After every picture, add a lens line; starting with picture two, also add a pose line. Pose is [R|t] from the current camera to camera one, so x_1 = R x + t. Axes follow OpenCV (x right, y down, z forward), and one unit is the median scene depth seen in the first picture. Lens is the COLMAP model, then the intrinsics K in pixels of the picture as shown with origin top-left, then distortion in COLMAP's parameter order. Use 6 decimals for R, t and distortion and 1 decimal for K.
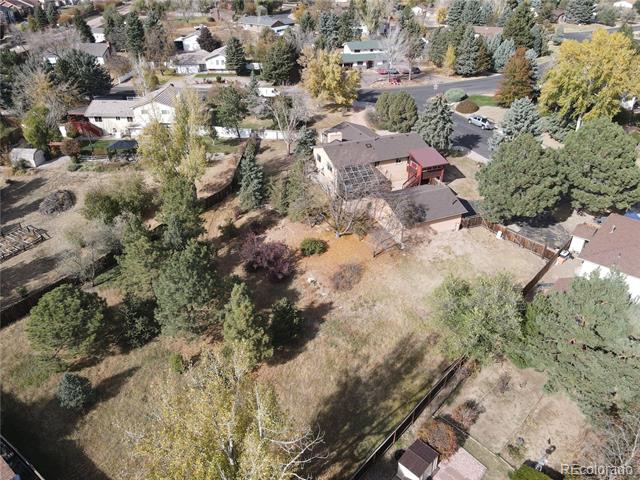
lens RADIAL K [[456.7, 0, 322.3], [0, 456.7, 241.9], [0, 0, 1]] dist [0.013868, 0.009066]
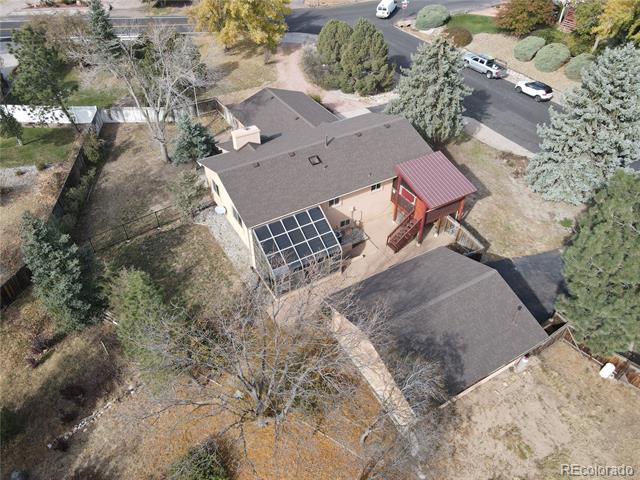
lens RADIAL K [[456.7, 0, 317.2], [0, 456.7, 237.3], [0, 0, 1]] dist [0.013868, 0.009066]
pose [[0.991632, -0.083882, 0.098127, 0.040869], [0.065823, 0.982431, 0.174631, -0.178100], [-0.111051, -0.166711, 0.979732, 0.422156]]
